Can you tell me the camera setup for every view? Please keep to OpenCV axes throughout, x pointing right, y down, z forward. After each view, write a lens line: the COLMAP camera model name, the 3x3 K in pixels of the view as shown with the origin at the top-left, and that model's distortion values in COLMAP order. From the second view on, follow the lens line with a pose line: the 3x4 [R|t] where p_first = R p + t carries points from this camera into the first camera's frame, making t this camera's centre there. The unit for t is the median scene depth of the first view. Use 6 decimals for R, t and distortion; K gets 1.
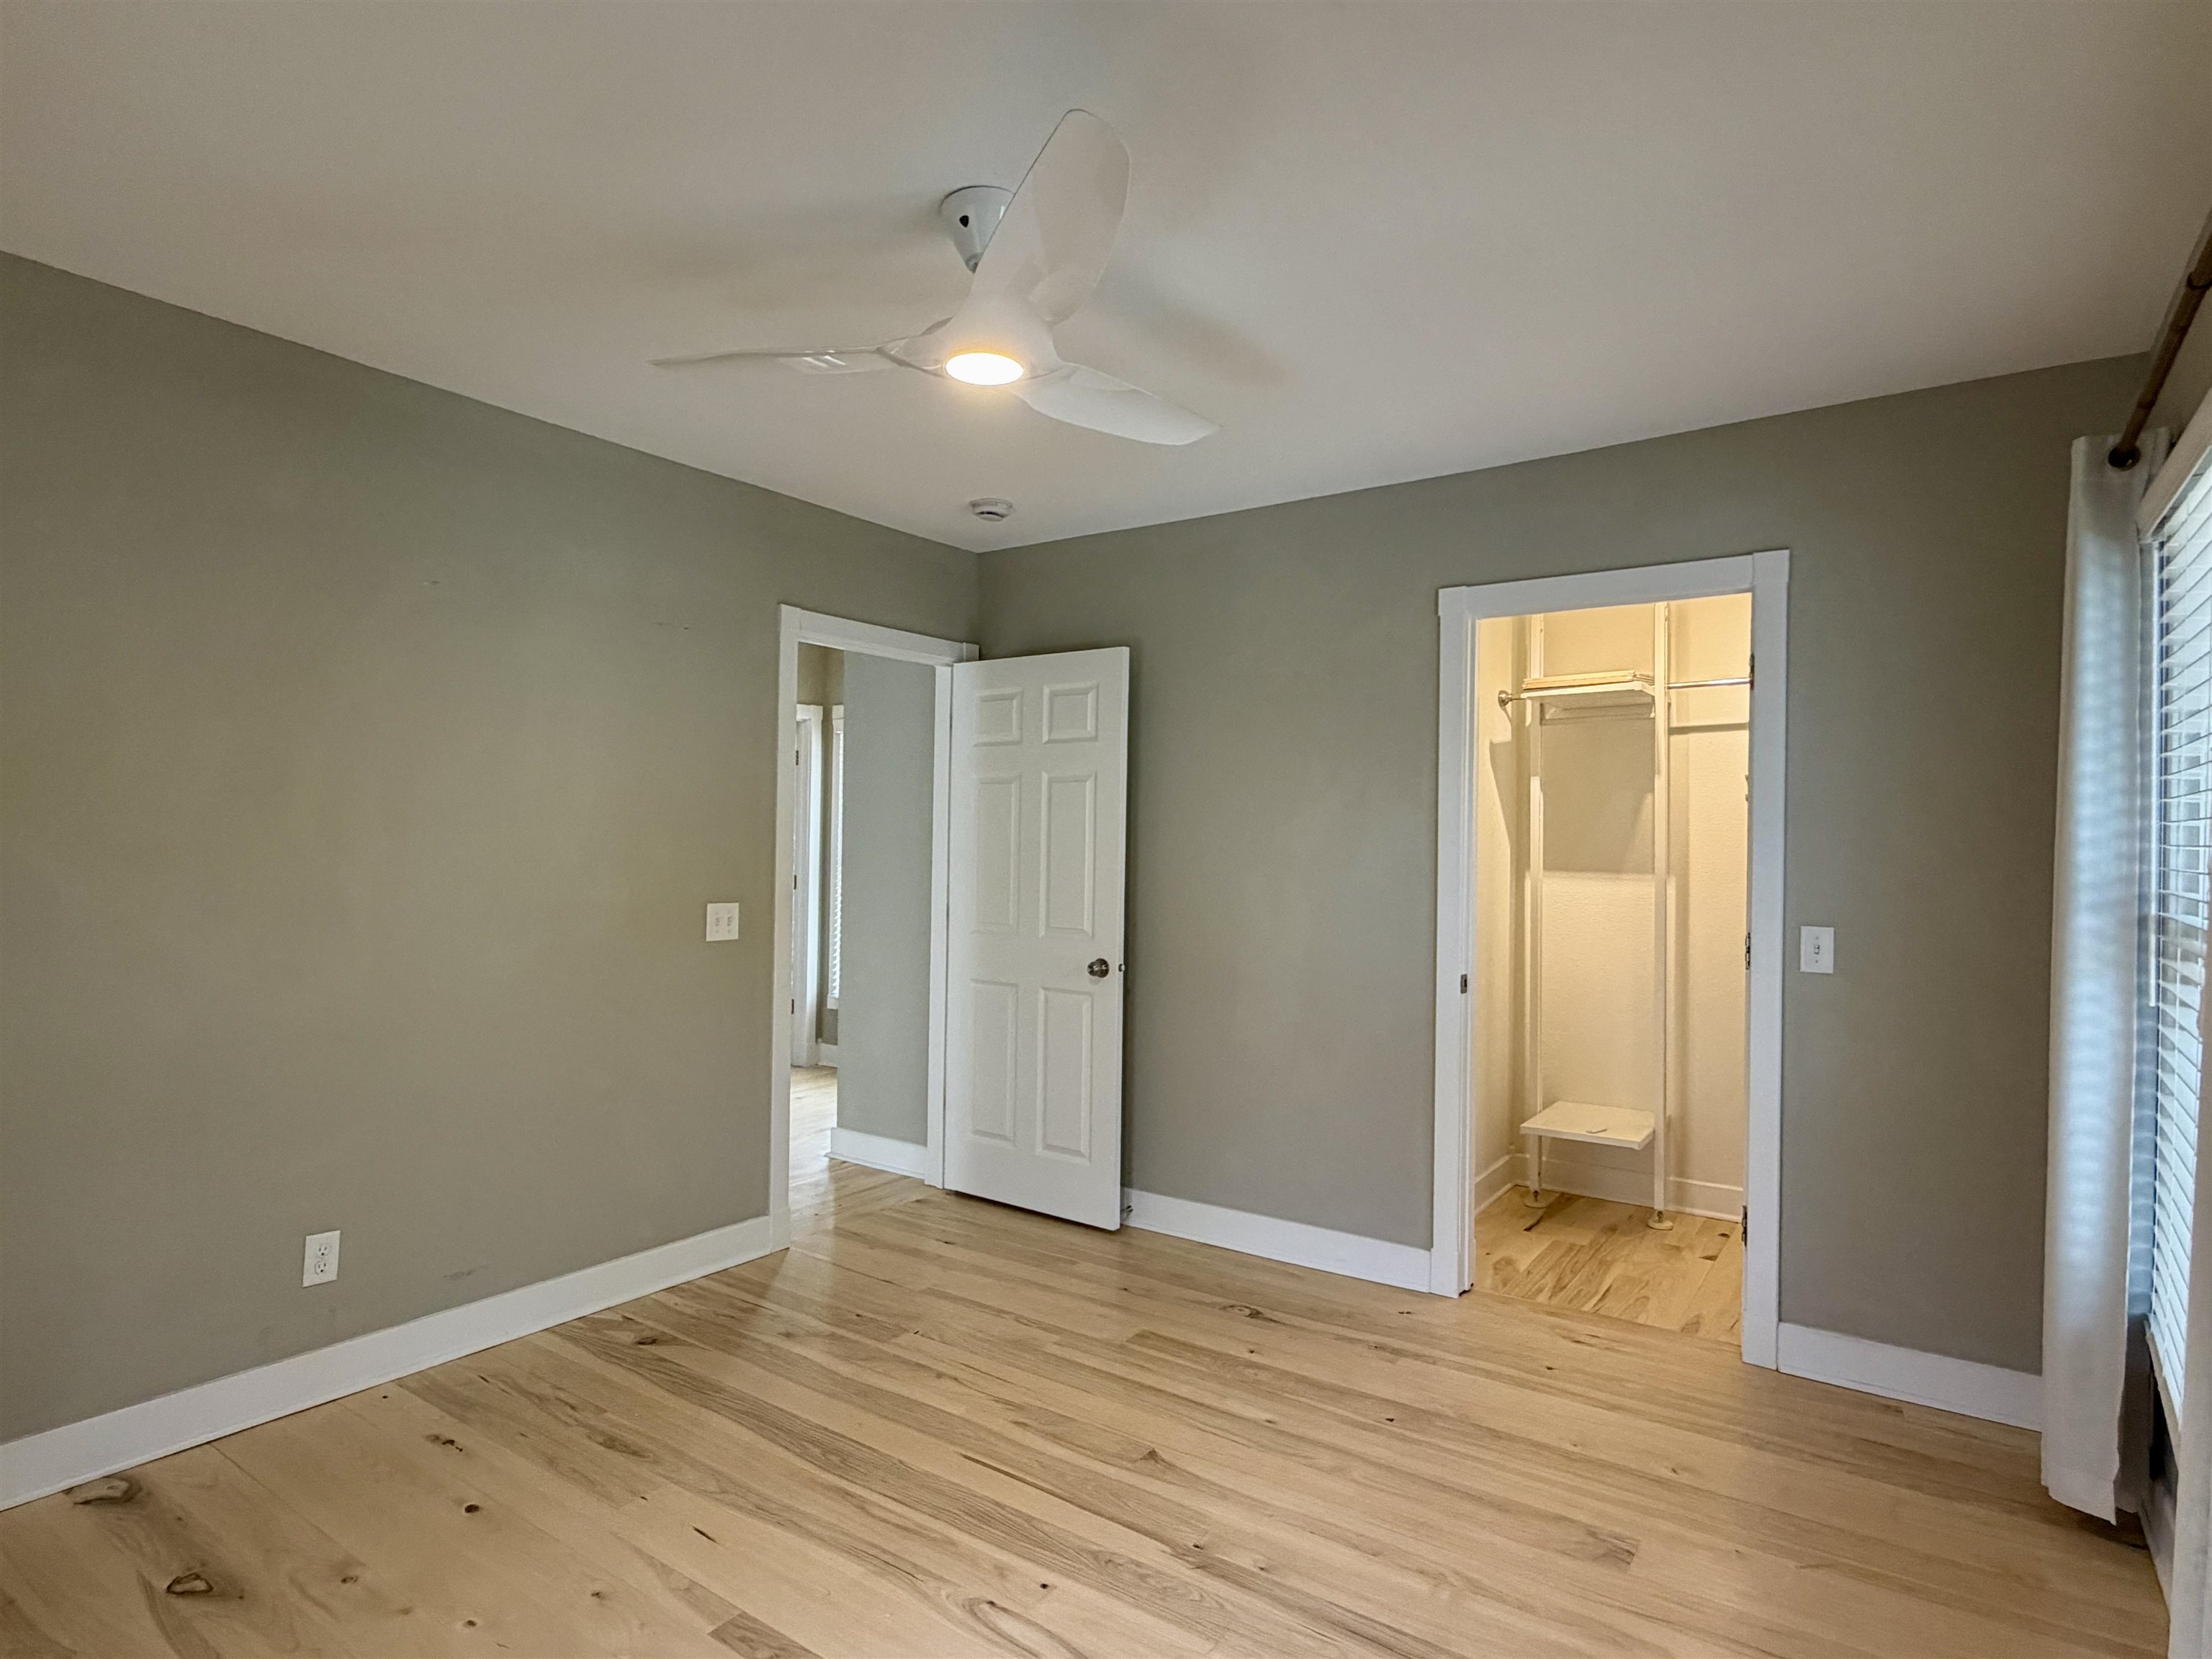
lens RADIAL K [[1212.3, 0, 1103.0], [0, 1212.3, 837.3], [0, 0, 1]] dist [-0.006329, -0.000887]
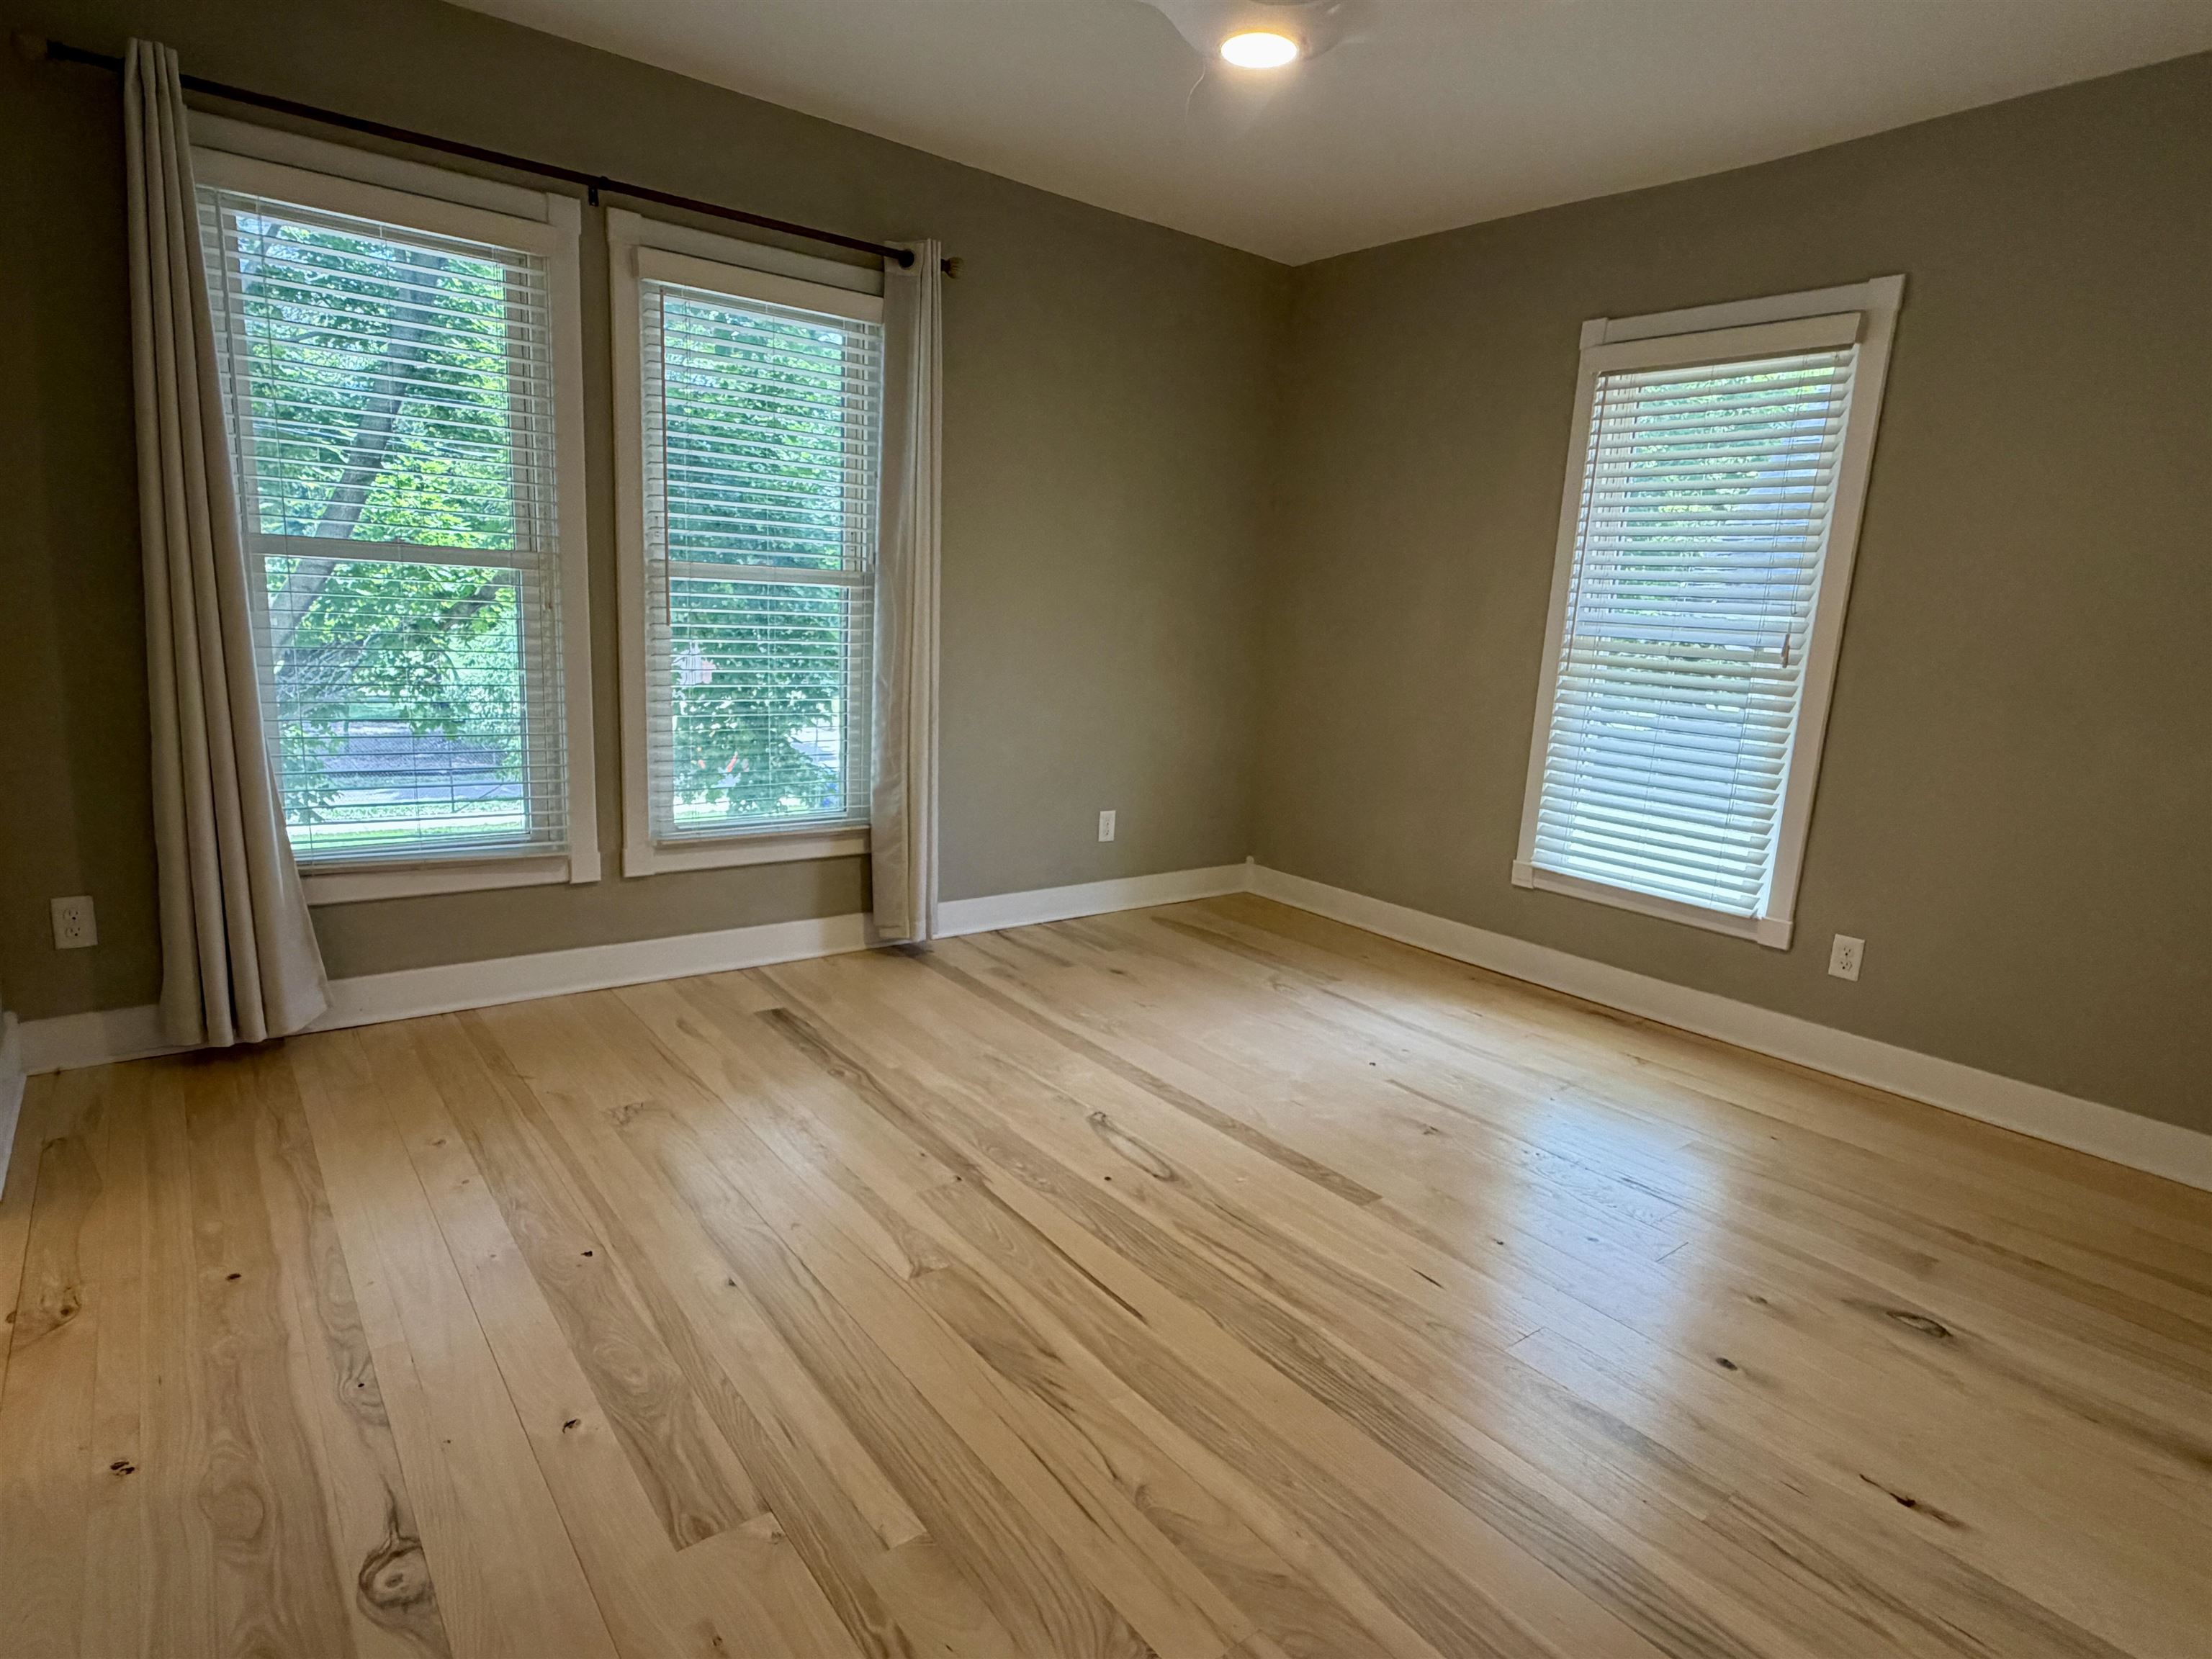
lens RADIAL K [[1212.3, 0, 1117.5], [0, 1212.3, 827.6], [0, 0, 1]] dist [-0.006329, -0.000887]
pose [[-0.958230, -0.117066, 0.260942, -0.285208], [-0.067501, 0.979186, 0.191411, 0.057450], [-0.277918, 0.165802, -0.946188, 1.806503]]
